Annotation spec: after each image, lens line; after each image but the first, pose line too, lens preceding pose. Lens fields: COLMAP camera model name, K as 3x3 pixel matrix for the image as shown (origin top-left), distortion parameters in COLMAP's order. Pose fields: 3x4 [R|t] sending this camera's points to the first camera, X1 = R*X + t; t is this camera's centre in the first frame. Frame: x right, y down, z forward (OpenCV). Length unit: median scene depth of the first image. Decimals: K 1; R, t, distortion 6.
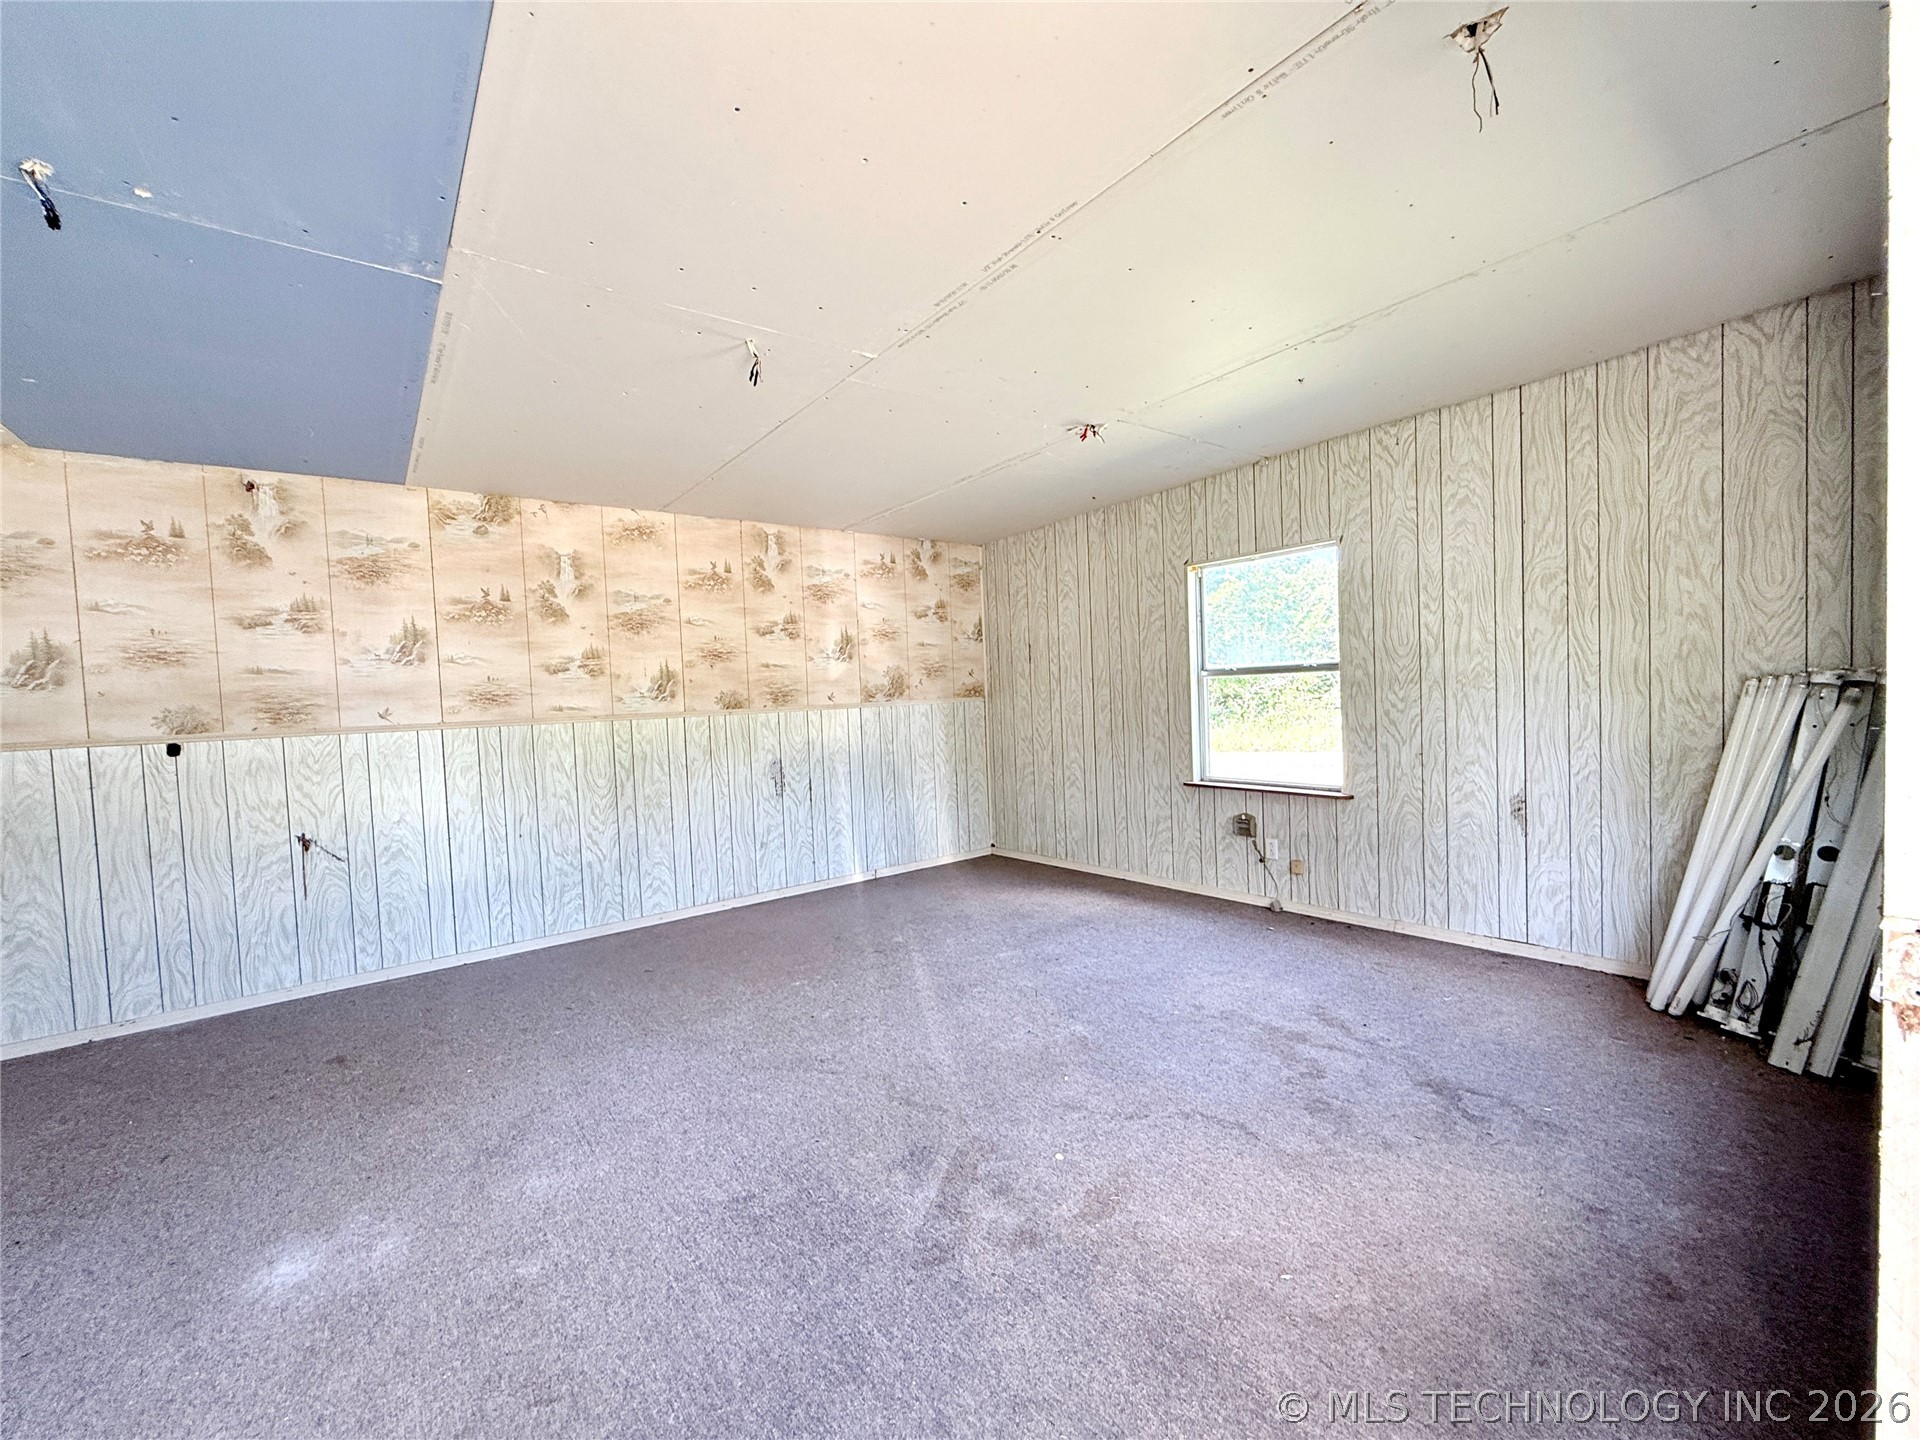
lens RADIAL K [[775.1, 0, 959.8], [0, 775.1, 724.0], [0, 0, 1]] dist [-0.002991, 0.000001]
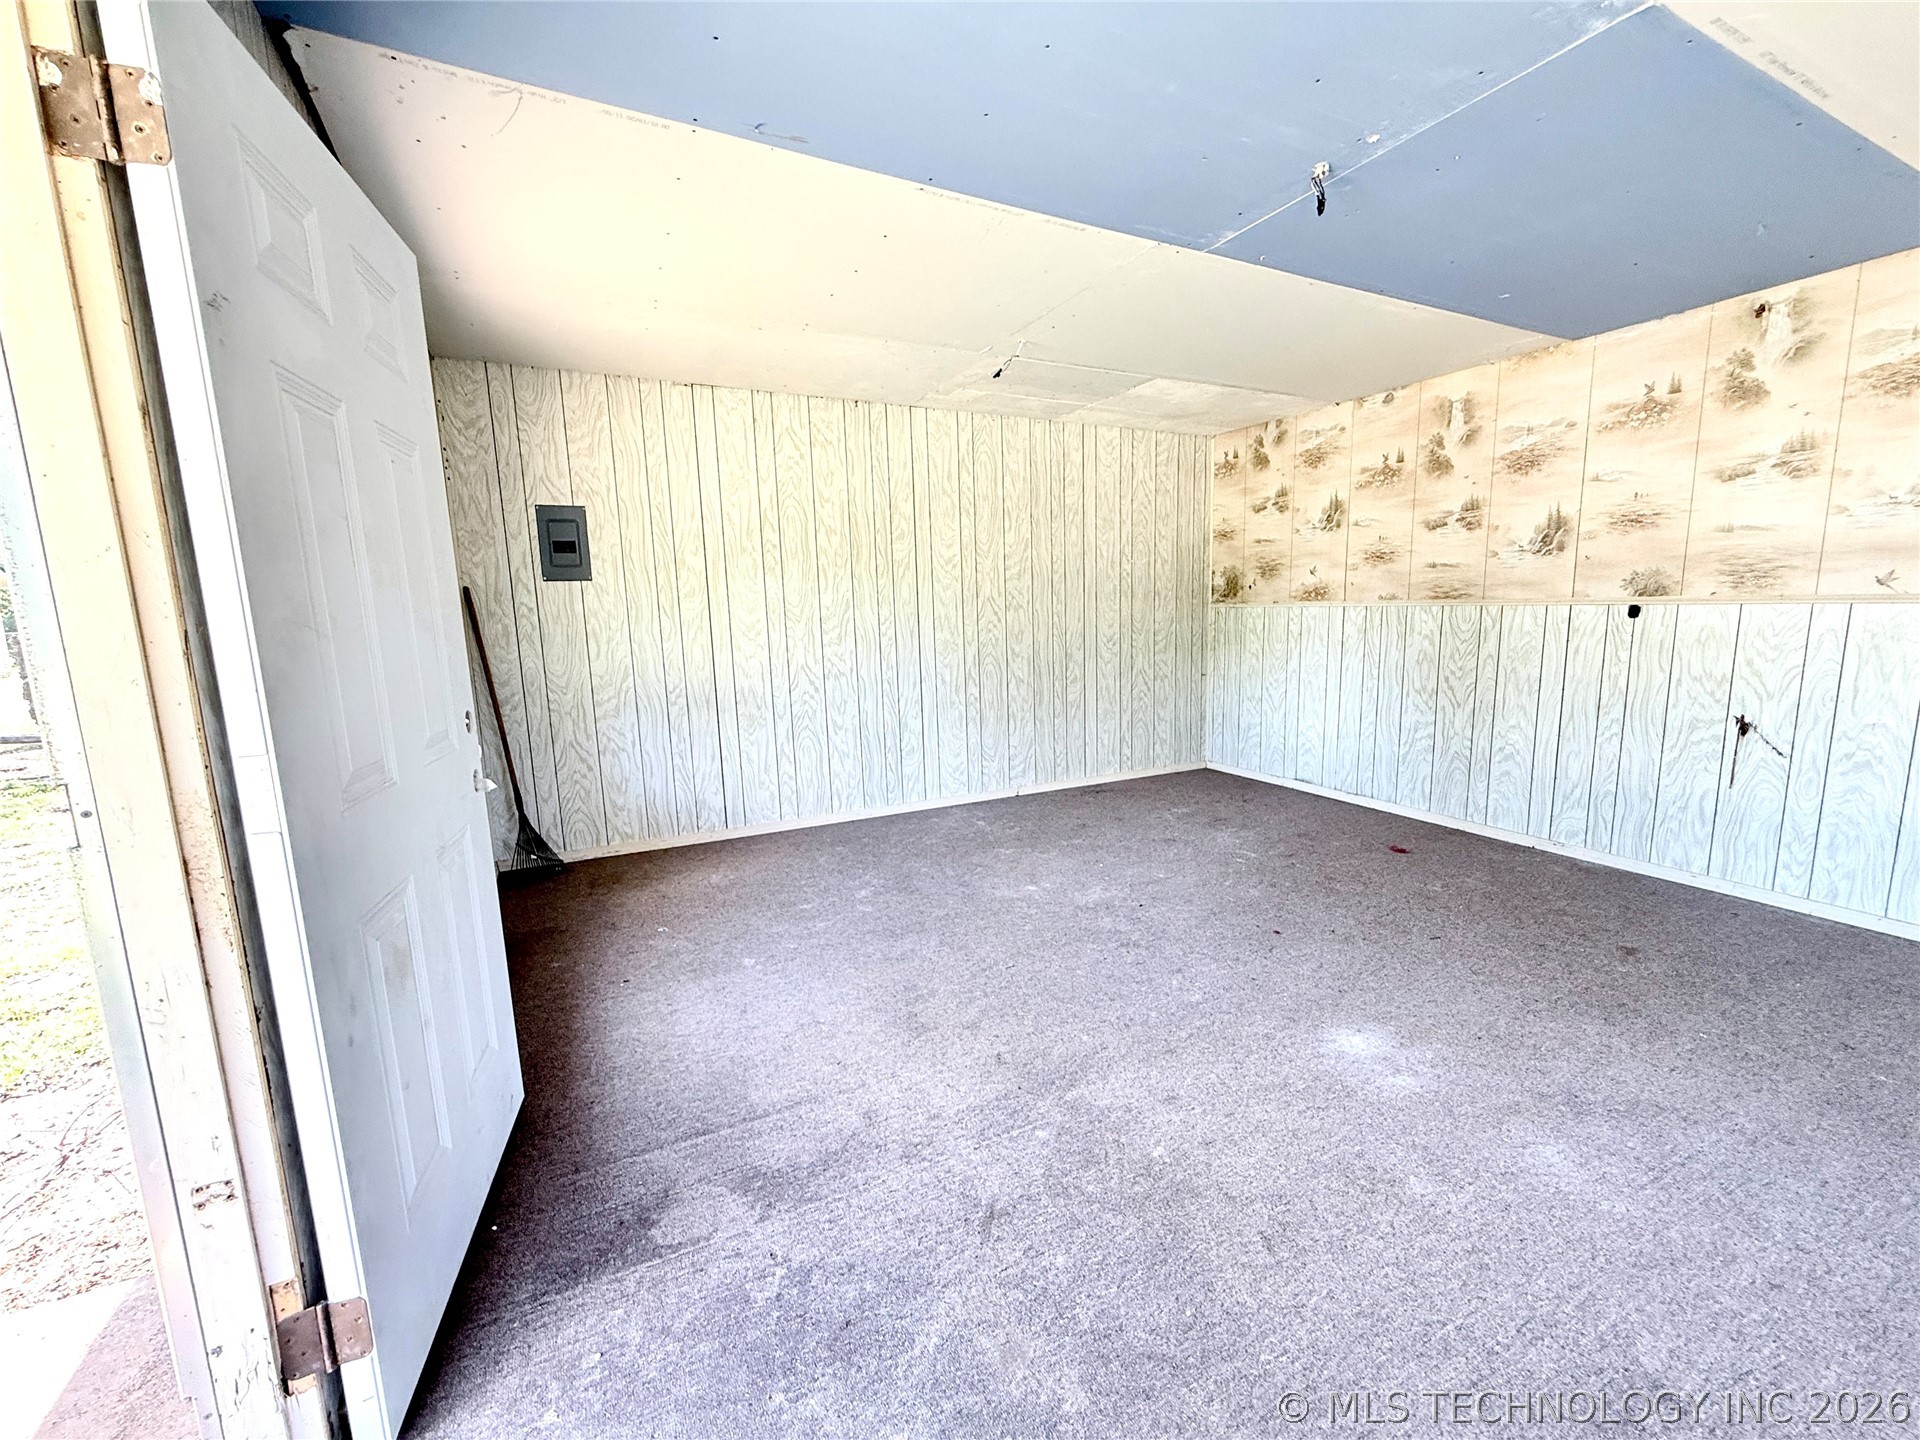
lens RADIAL K [[775.1, 0, 959.8], [0, 775.1, 724.0], [0, 0, 1]] dist [-0.002991, 0.000001]
pose [[-0.184810, 0.197222, -0.962782, 0.176196], [-0.009254, 0.979264, 0.202375, -0.019704], [0.982731, 0.046310, -0.179153, 0.294669]]
